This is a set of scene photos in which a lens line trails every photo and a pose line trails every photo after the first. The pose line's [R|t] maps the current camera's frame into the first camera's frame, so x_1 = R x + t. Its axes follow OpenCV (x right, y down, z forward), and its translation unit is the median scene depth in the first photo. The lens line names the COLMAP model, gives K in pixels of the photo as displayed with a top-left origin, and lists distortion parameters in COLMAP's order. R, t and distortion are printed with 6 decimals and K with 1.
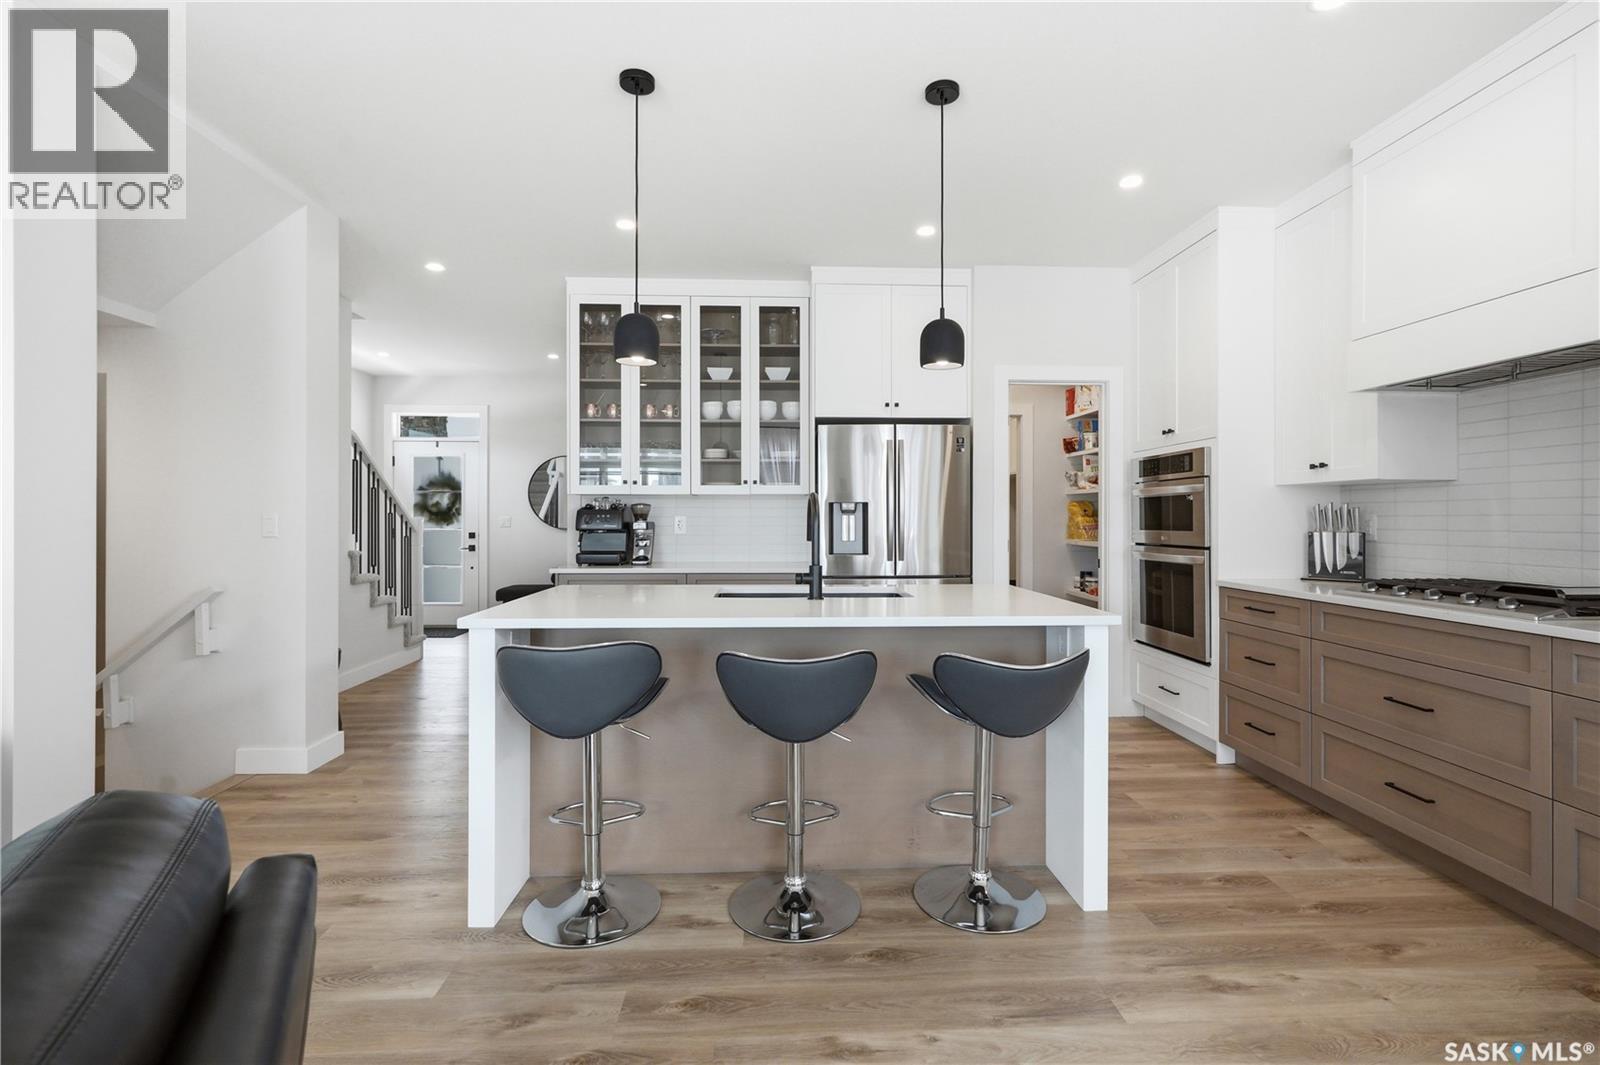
lens RADIAL K [[729.9, 0, 815.6], [0, 729.9, 520.6], [0, 0, 1]] dist [0.000104, 0.002877]
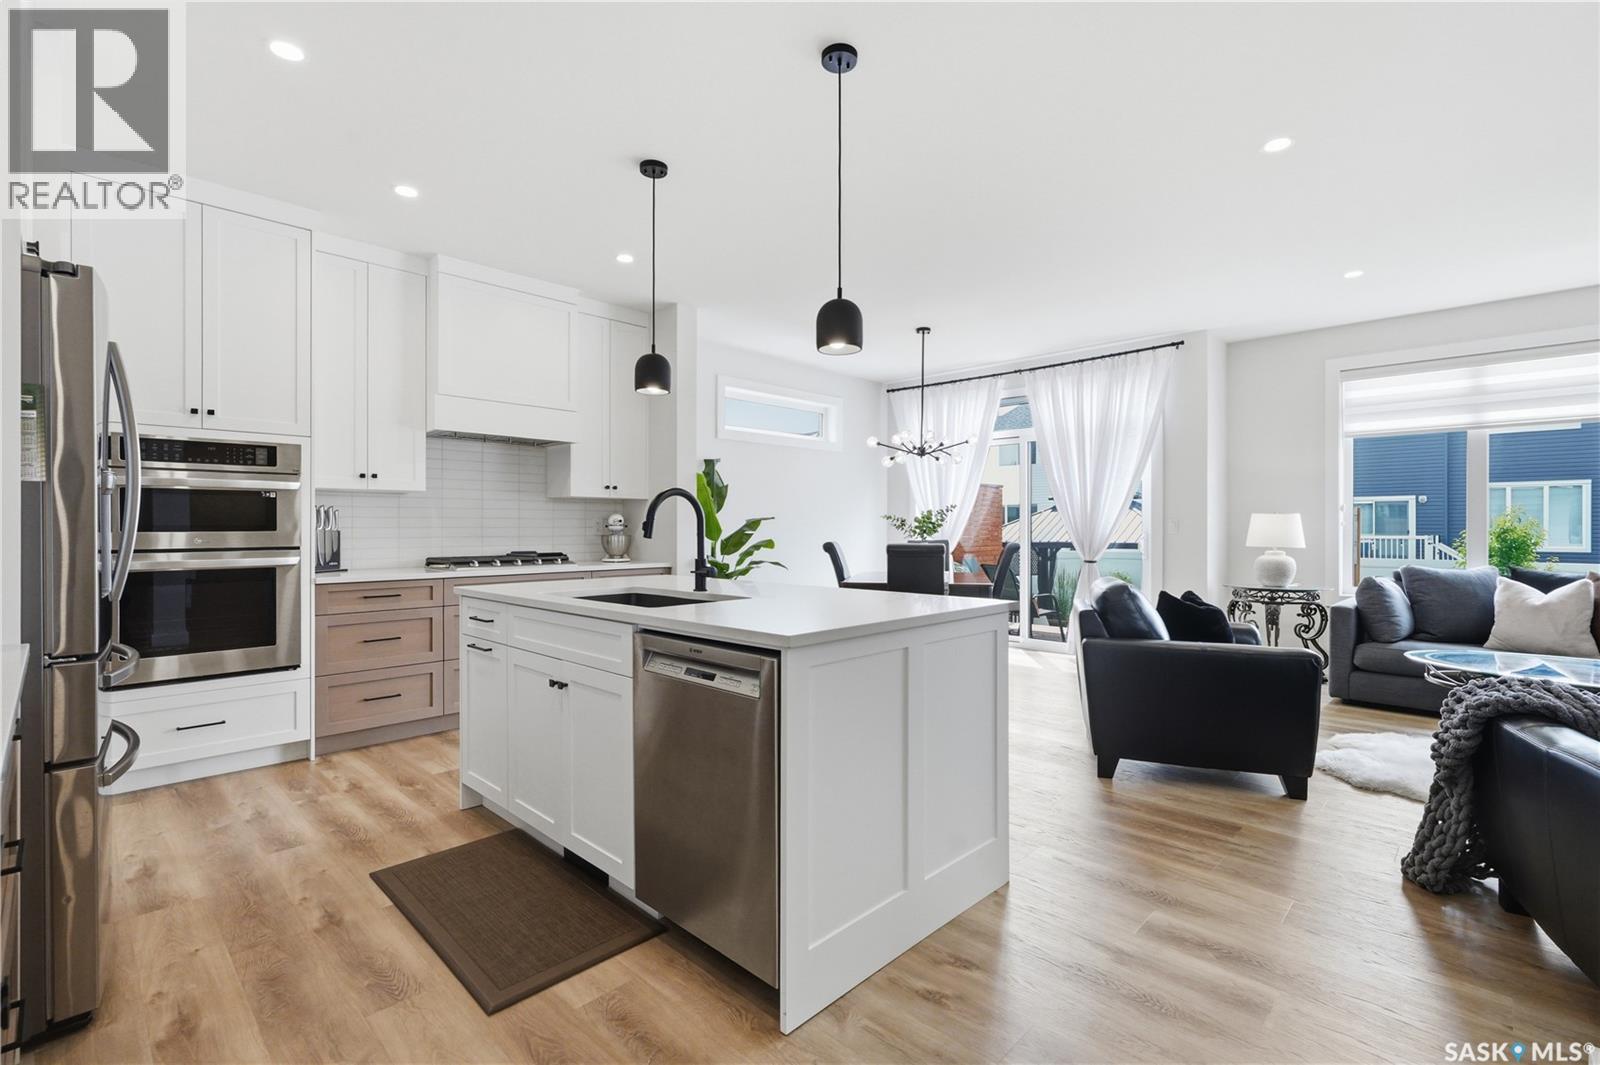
lens RADIAL K [[729.9, 0, 792.8], [0, 729.9, 529.6], [0, 0, 1]] dist [0.000104, 0.002877]
pose [[-0.662919, -0.001712, 0.748689, -0.504206], [0.005241, 0.999962, 0.006926, 0.007807], [-0.748673, 0.008515, -0.662885, 0.914263]]
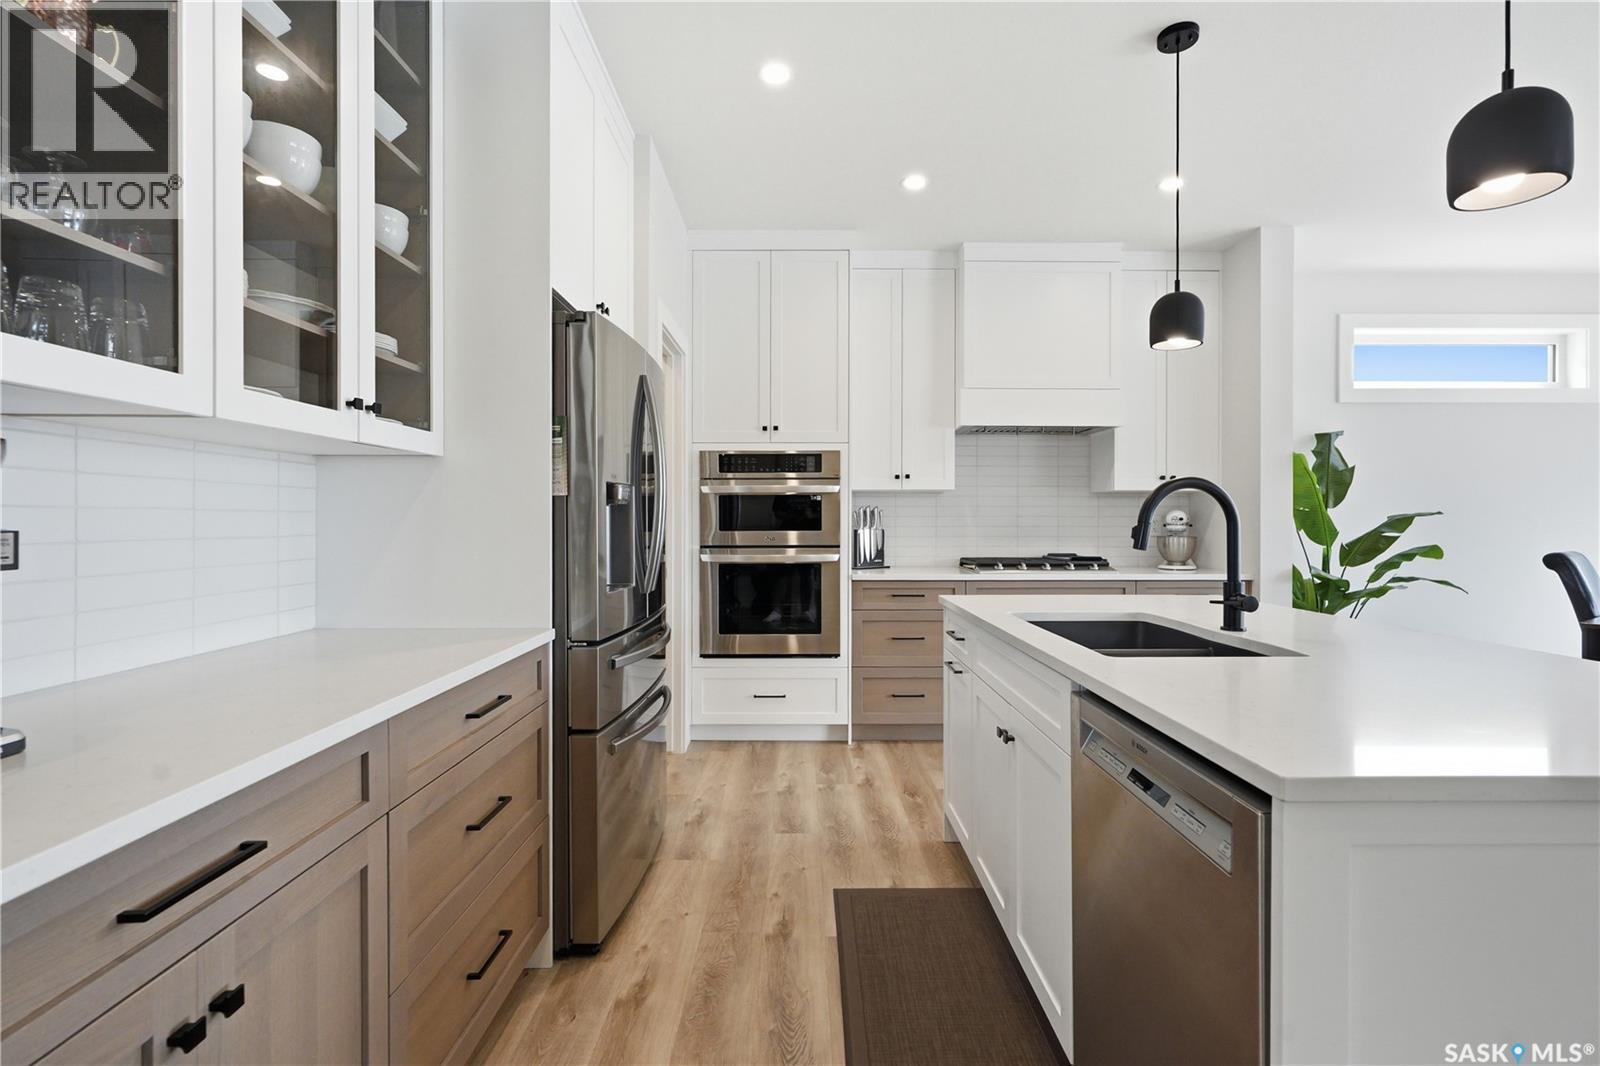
lens RADIAL K [[729.9, 0, 805.6], [0, 729.9, 523.5], [0, 0, 1]] dist [0.000104, 0.002877]
pose [[0.056833, -0.003387, 0.998378, -0.416211], [0.006308, 0.999976, 0.003034, 0.001020], [-0.998364, 0.006125, 0.056853, 0.783140]]
